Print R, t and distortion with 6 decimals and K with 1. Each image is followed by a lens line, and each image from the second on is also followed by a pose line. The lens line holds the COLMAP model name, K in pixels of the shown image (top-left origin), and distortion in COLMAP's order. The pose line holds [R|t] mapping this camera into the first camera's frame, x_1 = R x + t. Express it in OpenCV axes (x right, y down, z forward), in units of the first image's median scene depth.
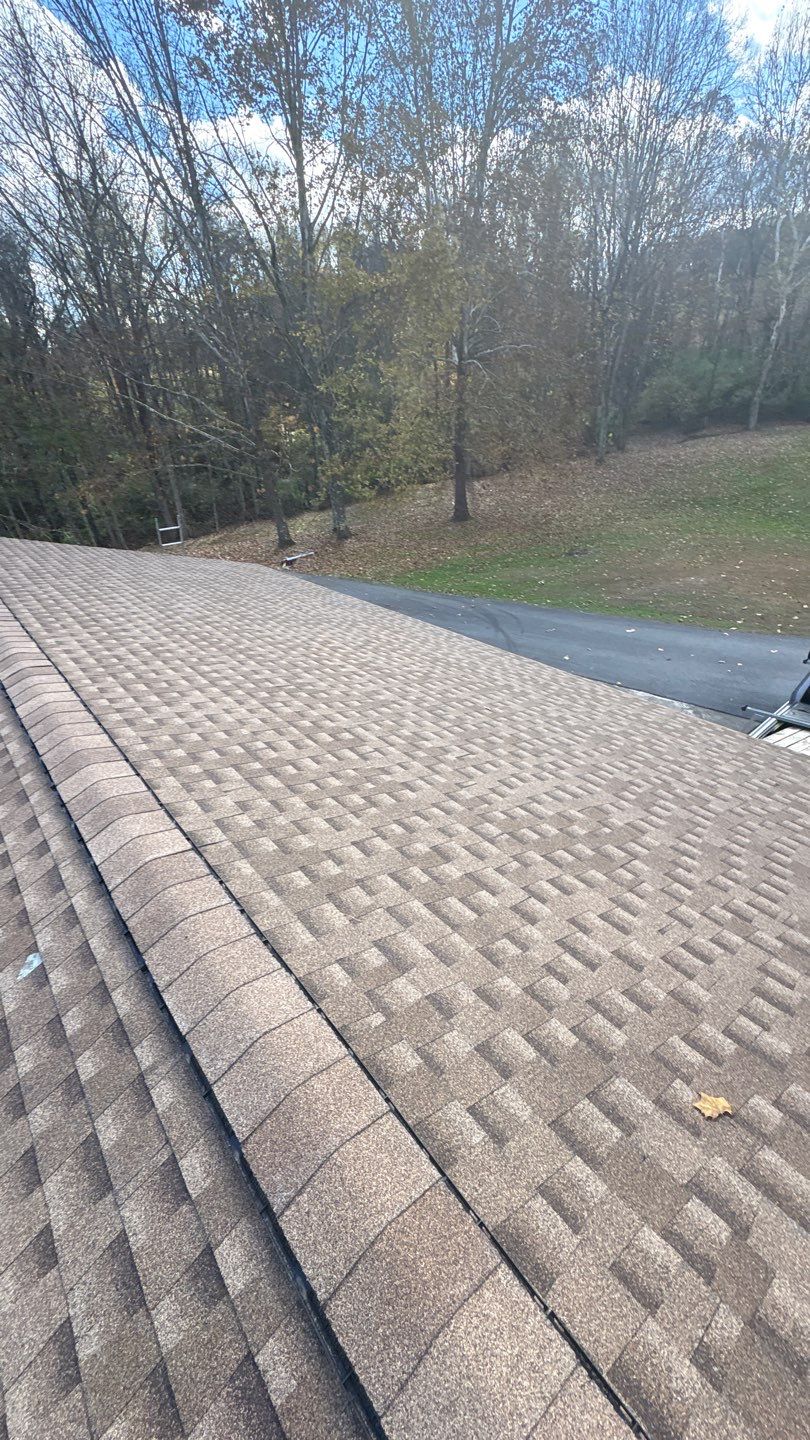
lens RADIAL K [[565.6, 0, 403.9], [0, 565.6, 721.3], [0, 0, 1]] dist [0.001342, 0.000201]
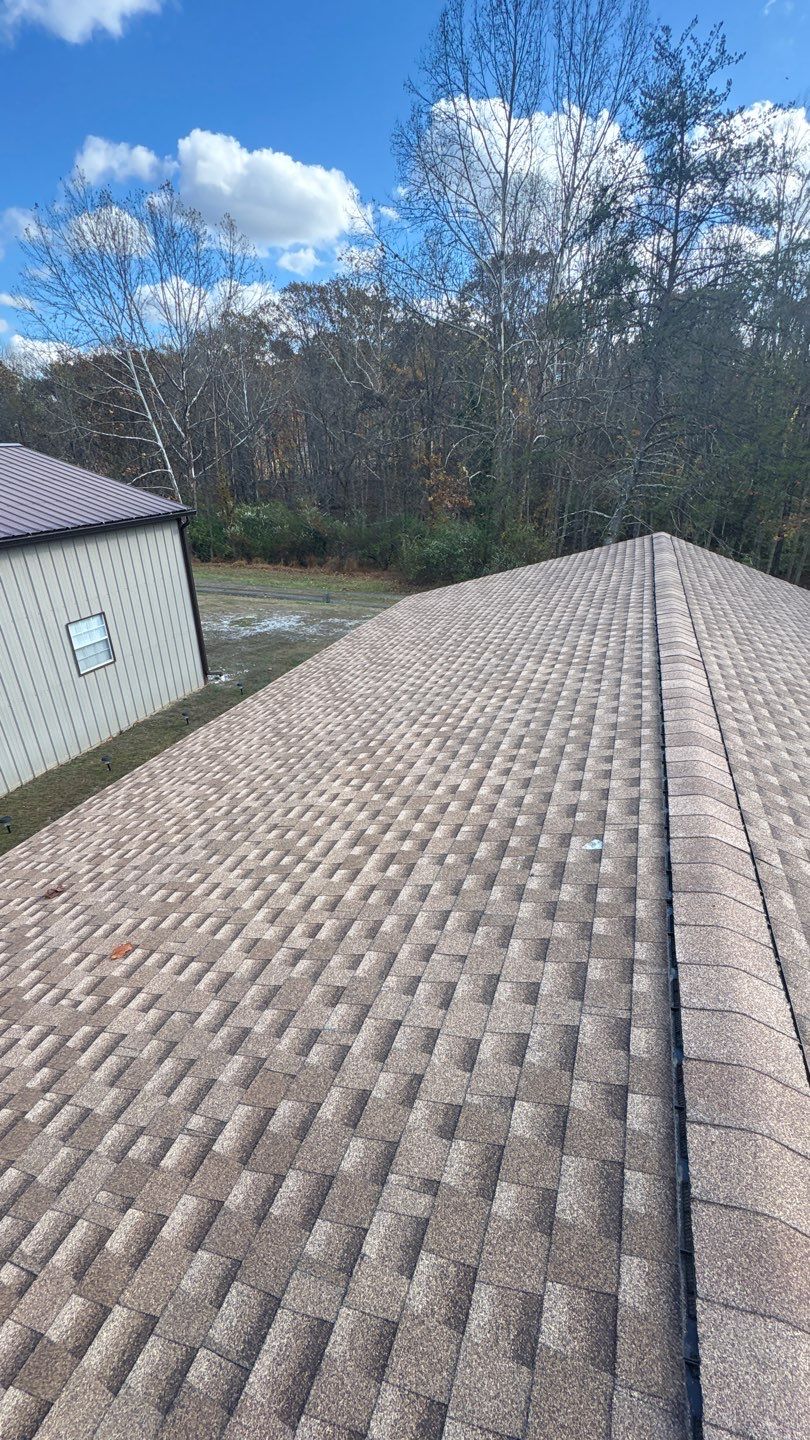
lens RADIAL K [[565.6, 0, 412.4], [0, 565.6, 721.9], [0, 0, 1]] dist [0.001342, 0.000201]
pose [[0.490571, 0.451739, -0.745166, 0.001636], [-0.481770, 0.853160, 0.200040, 0.075768], [0.726112, 0.260865, 0.636169, -0.163004]]
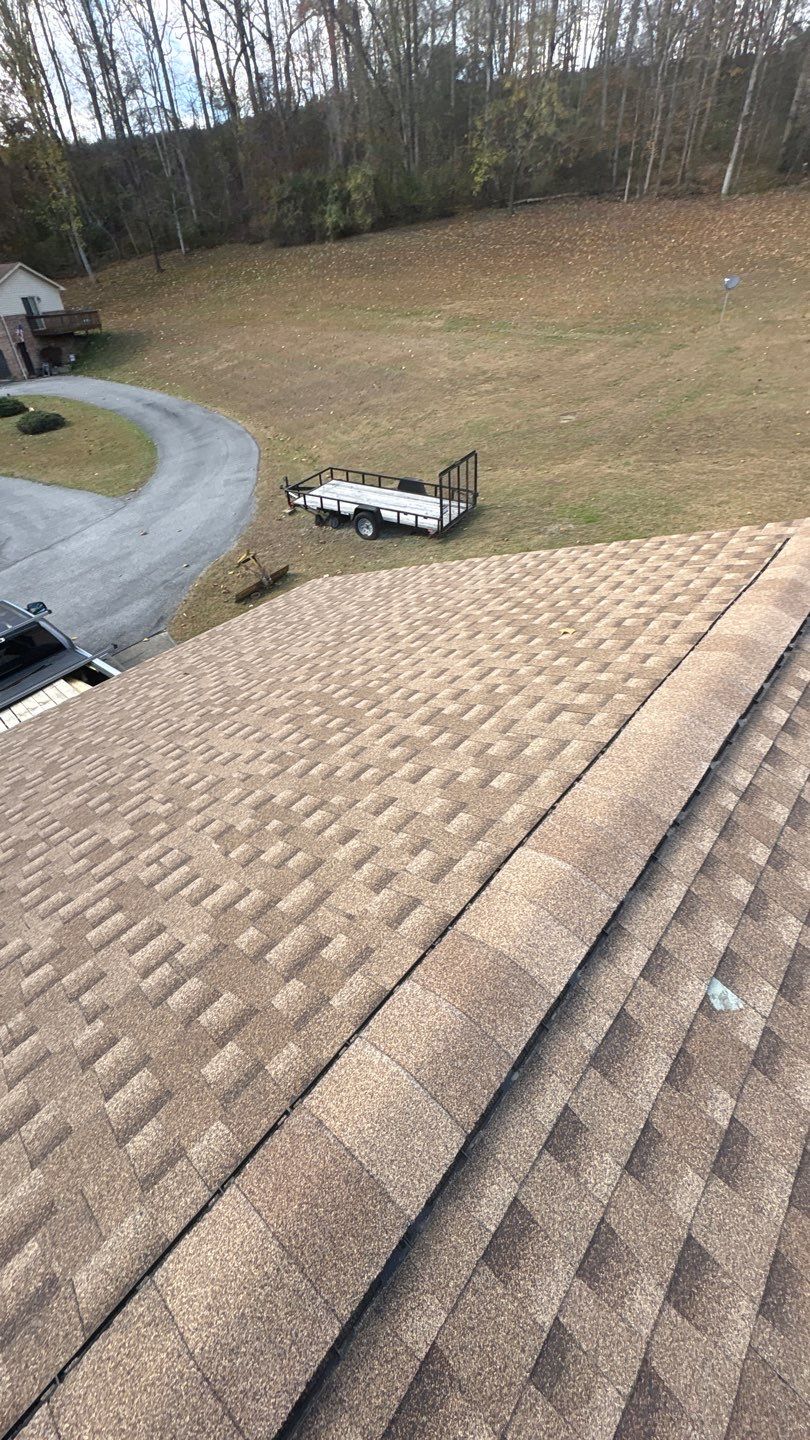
lens RADIAL K [[565.6, 0, 431.4], [0, 565.6, 698.6], [0, 0, 1]] dist [0.001342, 0.000201]
pose [[-0.161427, -0.509154, 0.845402, -0.666205], [0.562044, 0.656709, 0.502832, -0.277589], [-0.811202, 0.556323, 0.180156, 0.617766]]
